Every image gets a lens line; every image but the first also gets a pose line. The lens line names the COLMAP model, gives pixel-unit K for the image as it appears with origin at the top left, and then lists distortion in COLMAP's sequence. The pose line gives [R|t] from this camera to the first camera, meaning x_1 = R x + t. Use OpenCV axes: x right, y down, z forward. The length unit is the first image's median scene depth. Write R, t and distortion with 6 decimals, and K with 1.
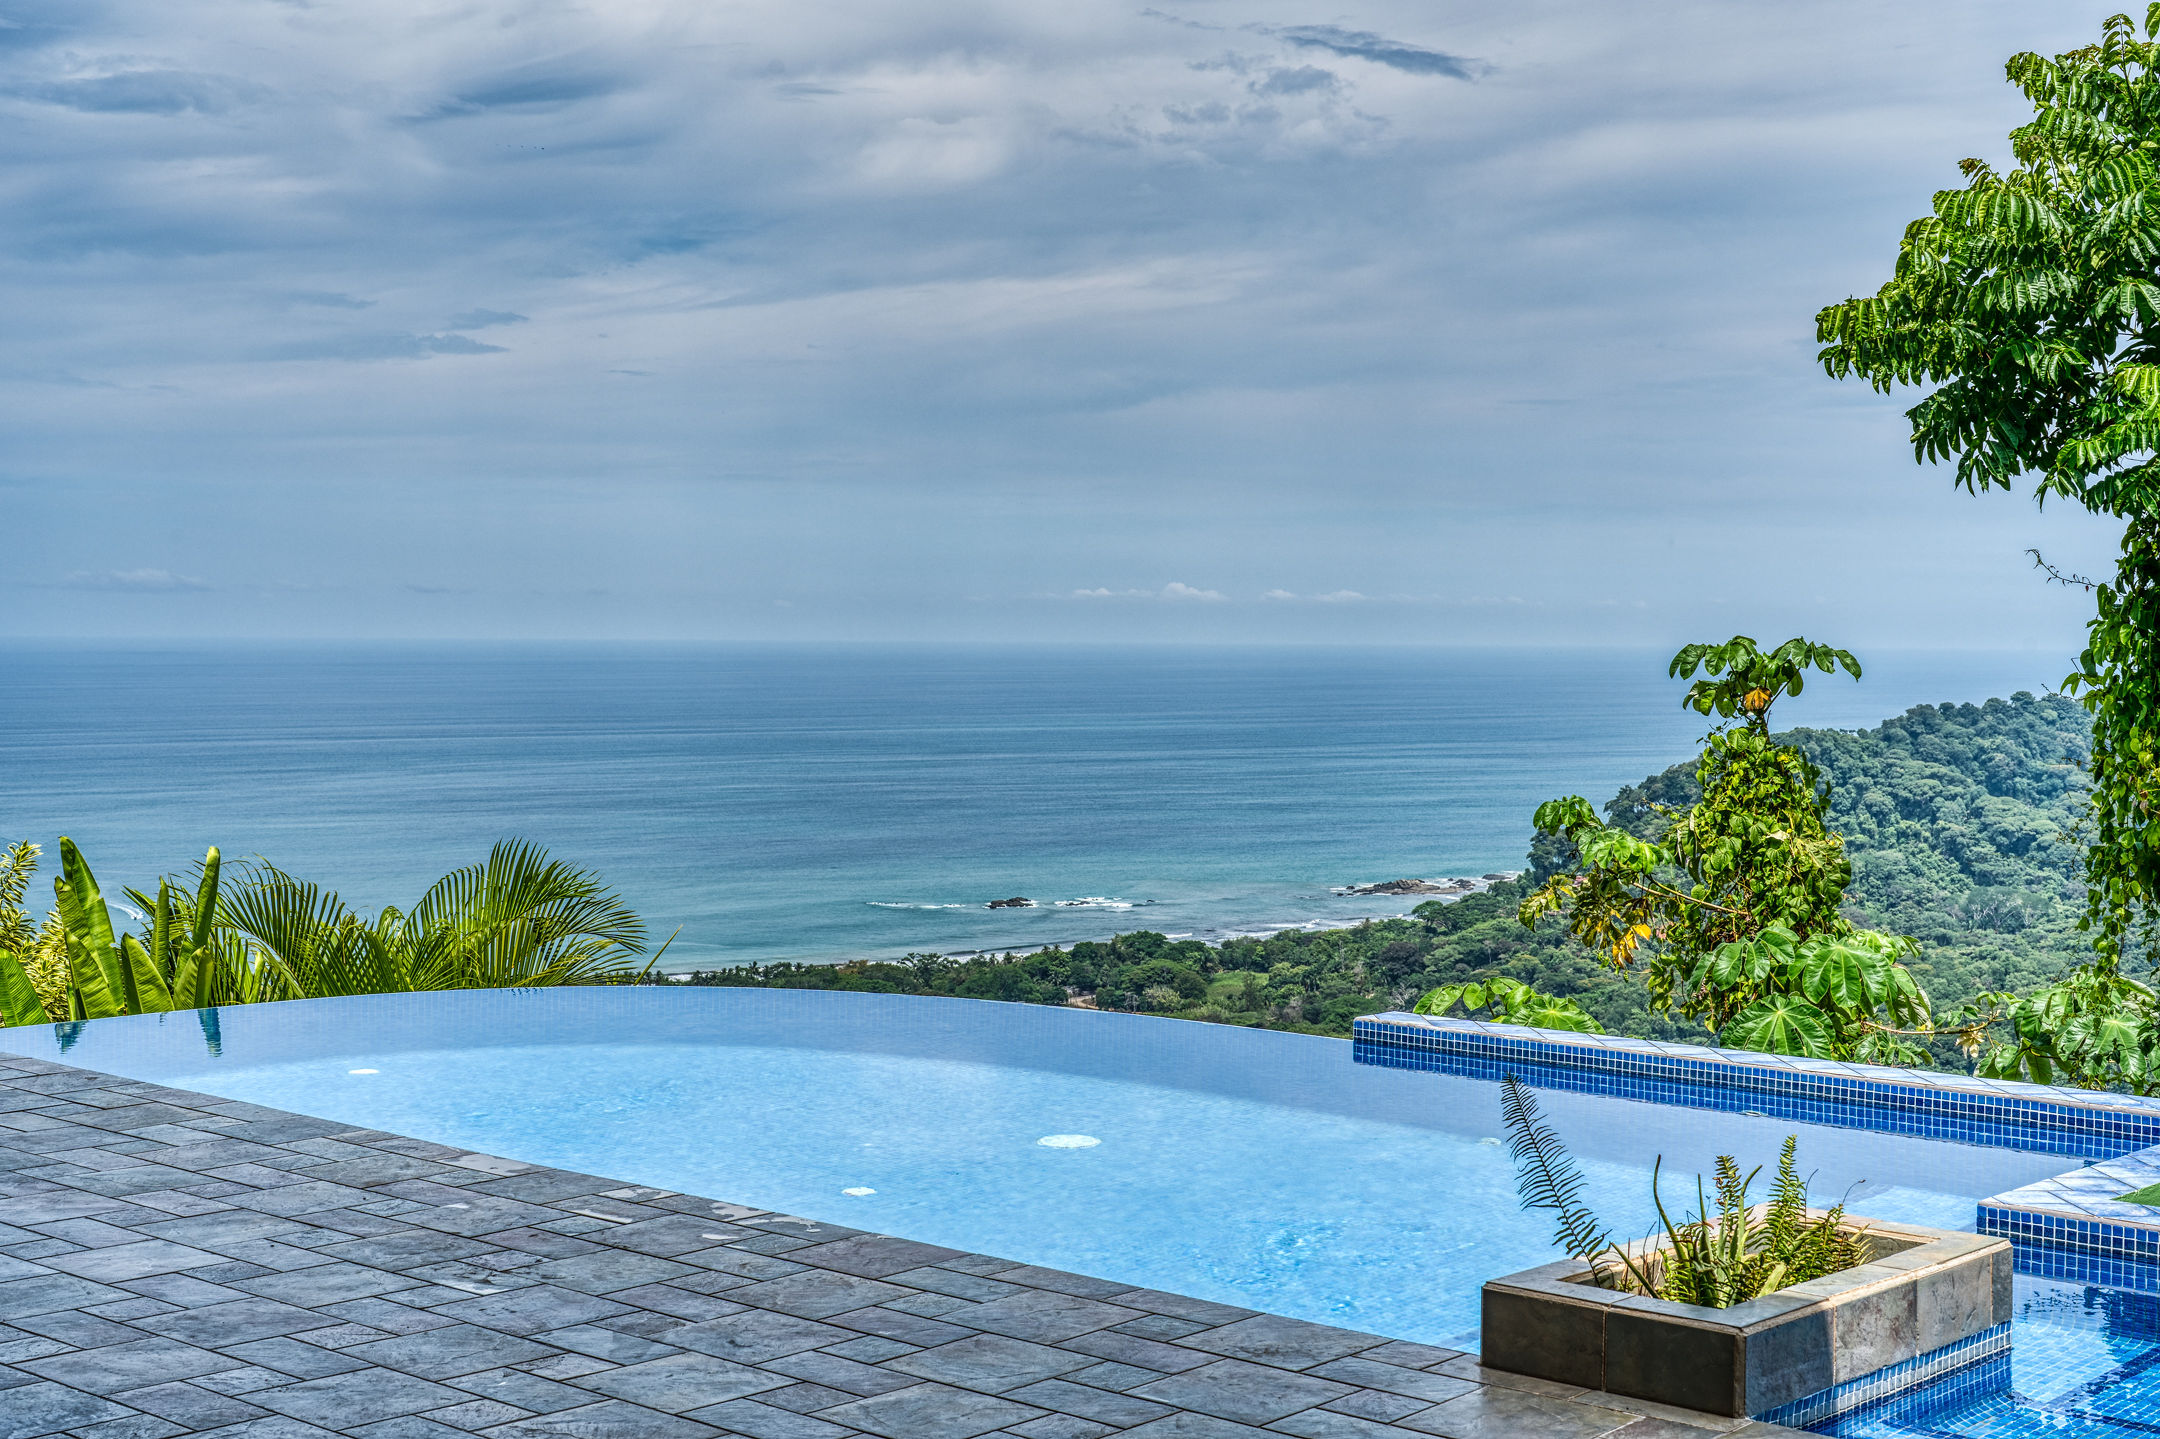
lens RADIAL K [[2993.5, 0, 1080.3], [0, 2993.5, 678.8], [0, 0, 1]] dist [-0.017715, 0.293156]
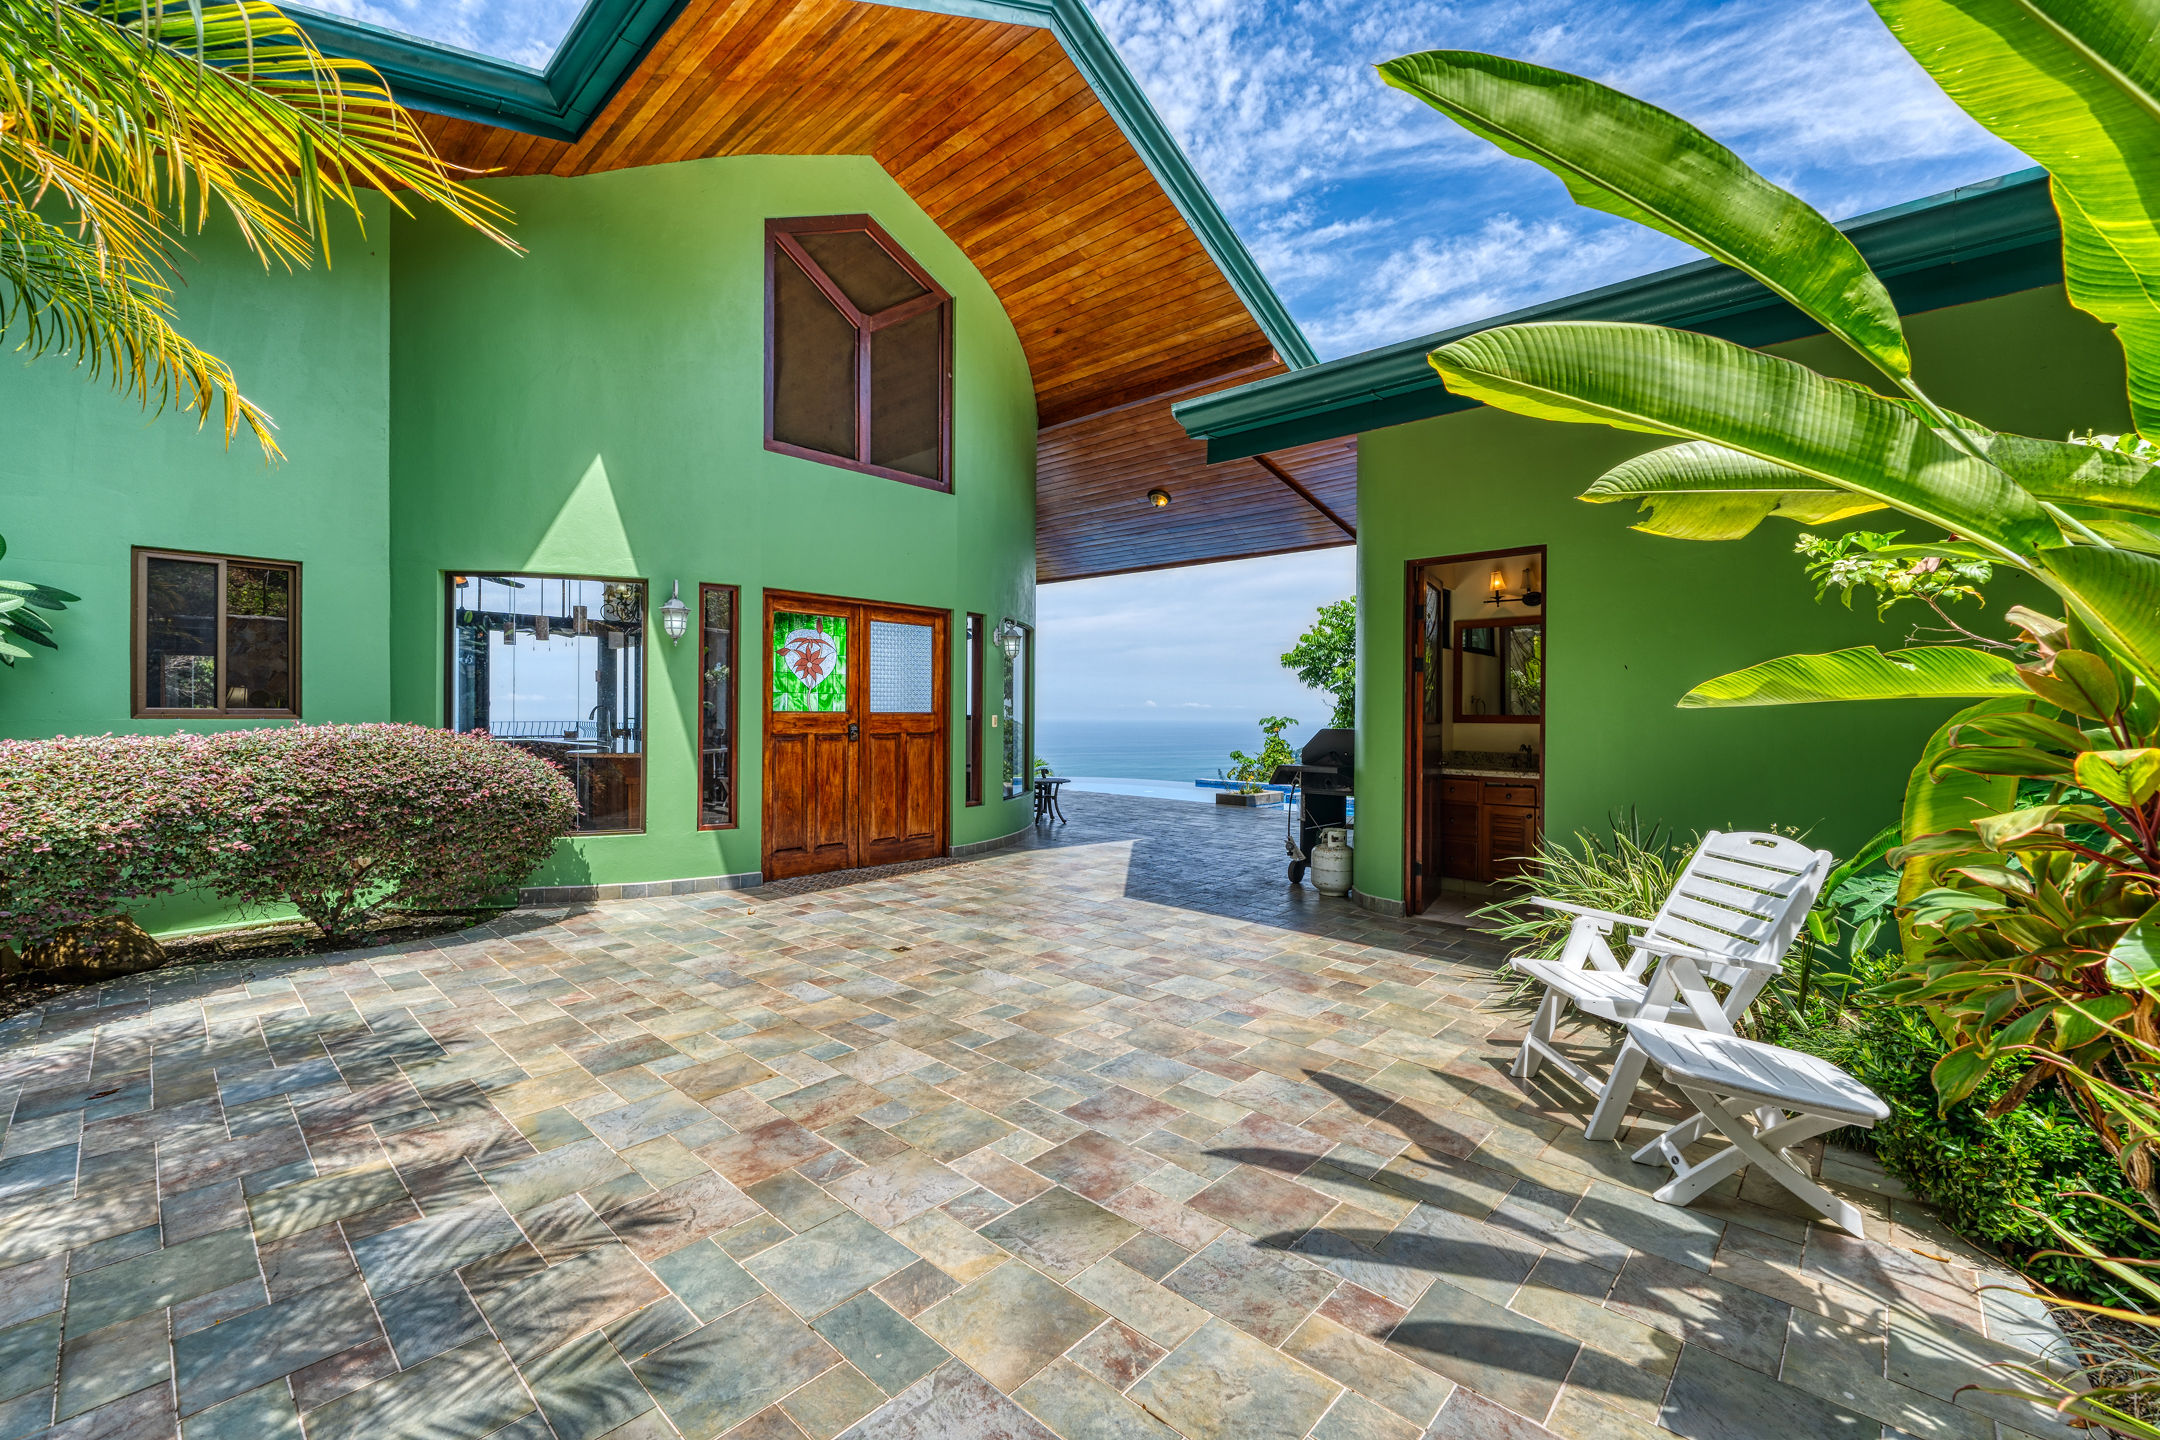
lens RADIAL K [[868.2, 0, 1098.6], [0, 868.2, 715.4], [0, 0, 1]] dist [-0.000545, -0.000110]
pose [[0.999990, -0.004402, -0.000176, -0.077272], [0.004399, 0.999834, -0.017694, 0.011154], [0.000254, 0.017694, 0.999843, -0.528430]]
